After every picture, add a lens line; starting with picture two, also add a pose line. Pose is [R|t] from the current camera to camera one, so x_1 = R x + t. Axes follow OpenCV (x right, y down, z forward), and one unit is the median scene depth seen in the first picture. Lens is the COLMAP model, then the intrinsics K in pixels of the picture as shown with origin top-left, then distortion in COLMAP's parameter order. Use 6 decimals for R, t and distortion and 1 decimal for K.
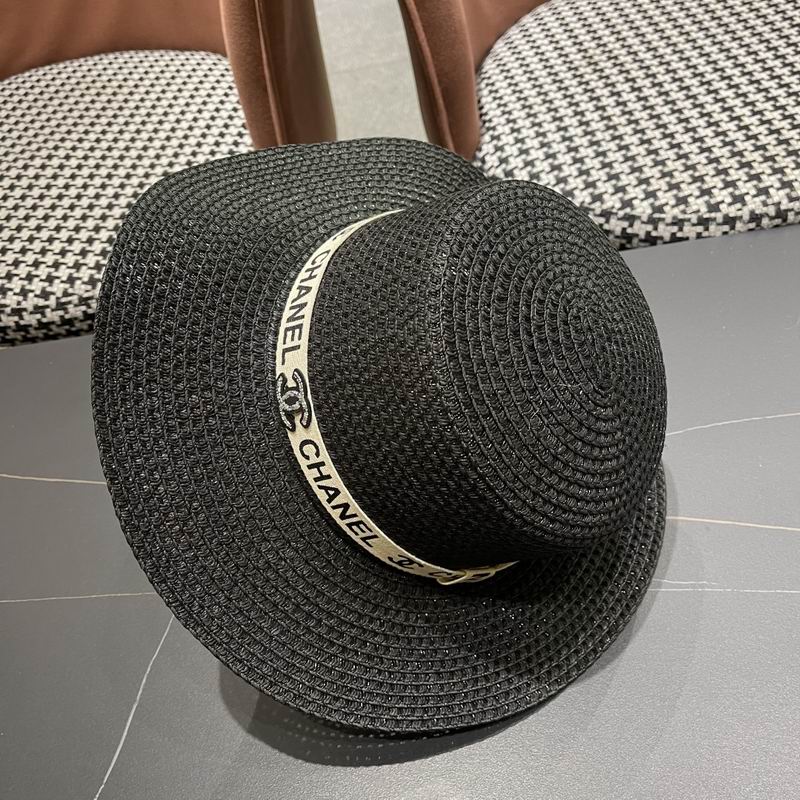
lens RADIAL K [[825.2, 0, 396.6], [0, 825.2, 413.3], [0, 0, 1]] dist [0.009717, 0.000000]
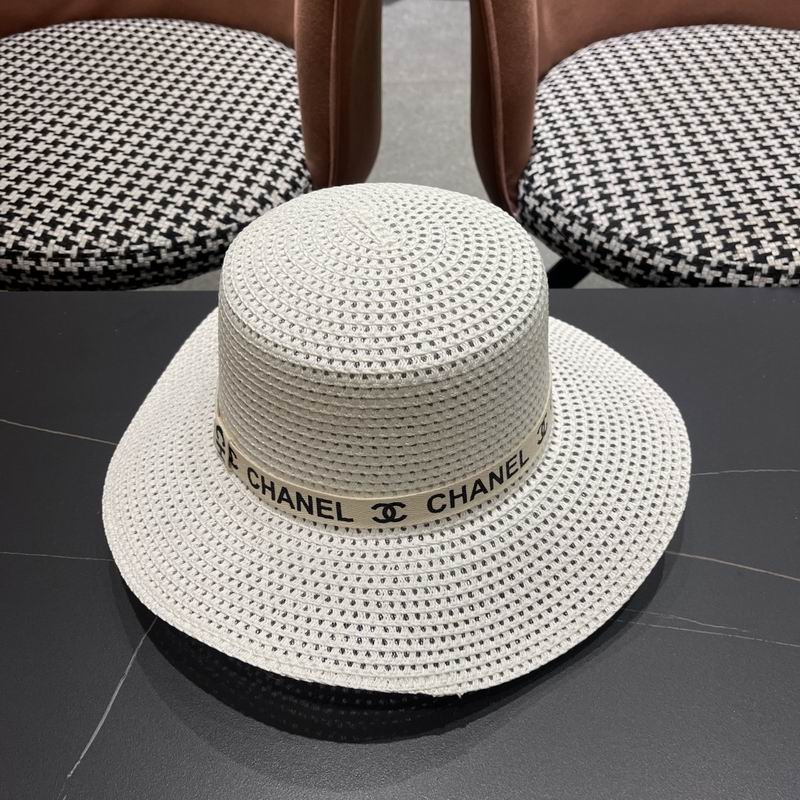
lens RADIAL K [[825.2, 0, 395.4], [0, 825.2, 404.5], [0, 0, 1]] dist [0.009717, 0.000000]
pose [[0.988522, 0.144324, 0.044655, -0.065018], [-0.142414, 0.988857, -0.043355, 0.029014], [-0.050415, 0.036498, 0.998061, 0.030534]]
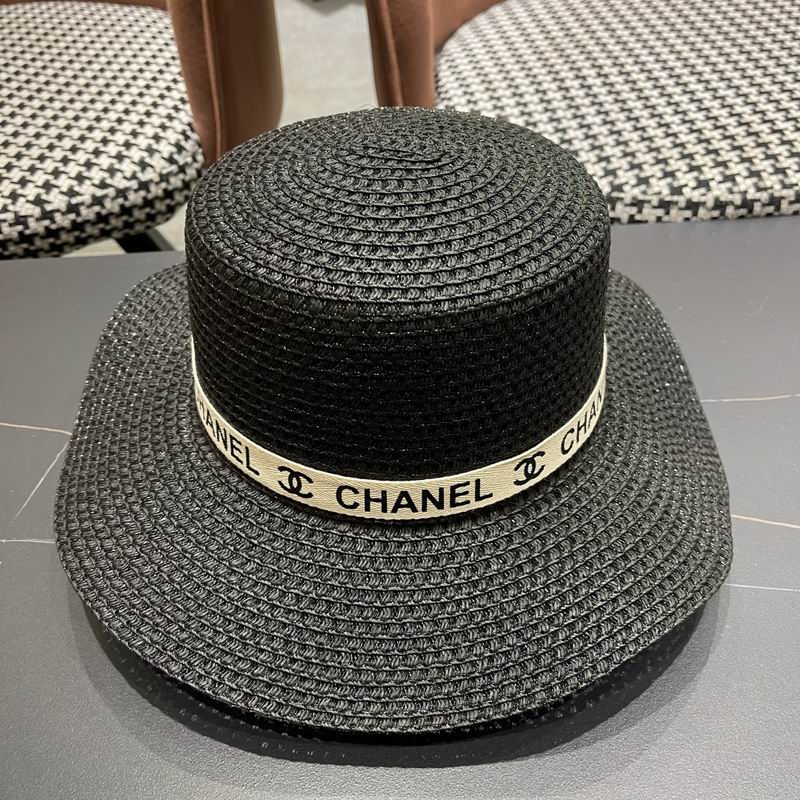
lens RADIAL K [[825.2, 0, 399.5], [0, 825.2, 415.4], [0, 0, 1]] dist [0.009717, 0.000000]
pose [[0.993835, 0.091824, 0.062131, 0.039679], [-0.087197, 0.993478, -0.073474, 0.086329], [-0.068473, 0.067604, 0.995360, 0.112861]]
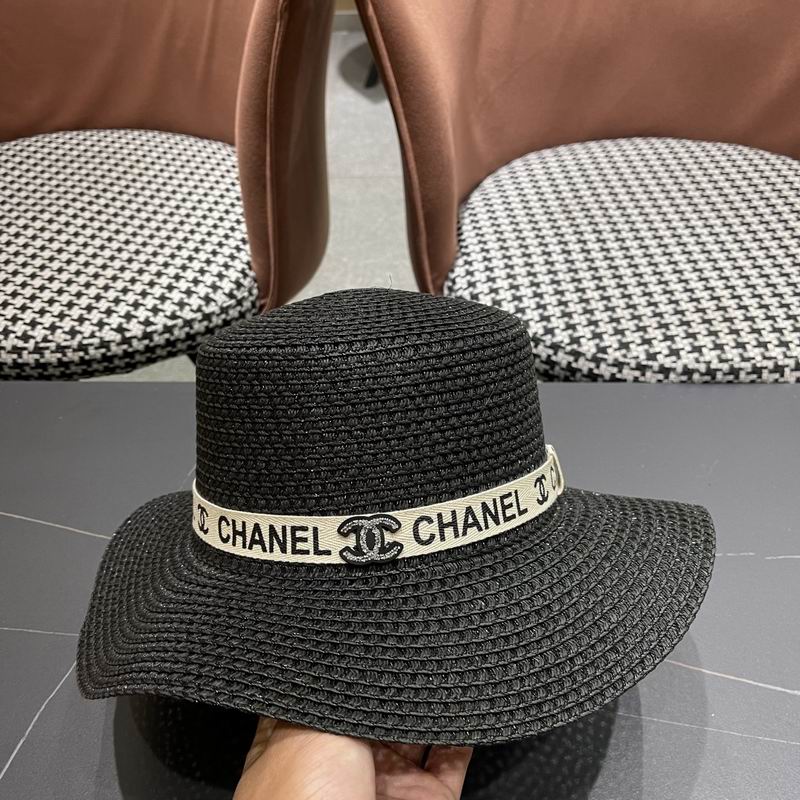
lens RADIAL K [[825.2, 0, 396.9], [0, 825.2, 410.0], [0, 0, 1]] dist [0.009717, 0.000000]
pose [[0.987631, 0.155813, 0.017543, 0.040017], [-0.152568, 0.980768, -0.121725, 0.003951], [-0.036172, 0.117543, 0.992409, -0.056162]]
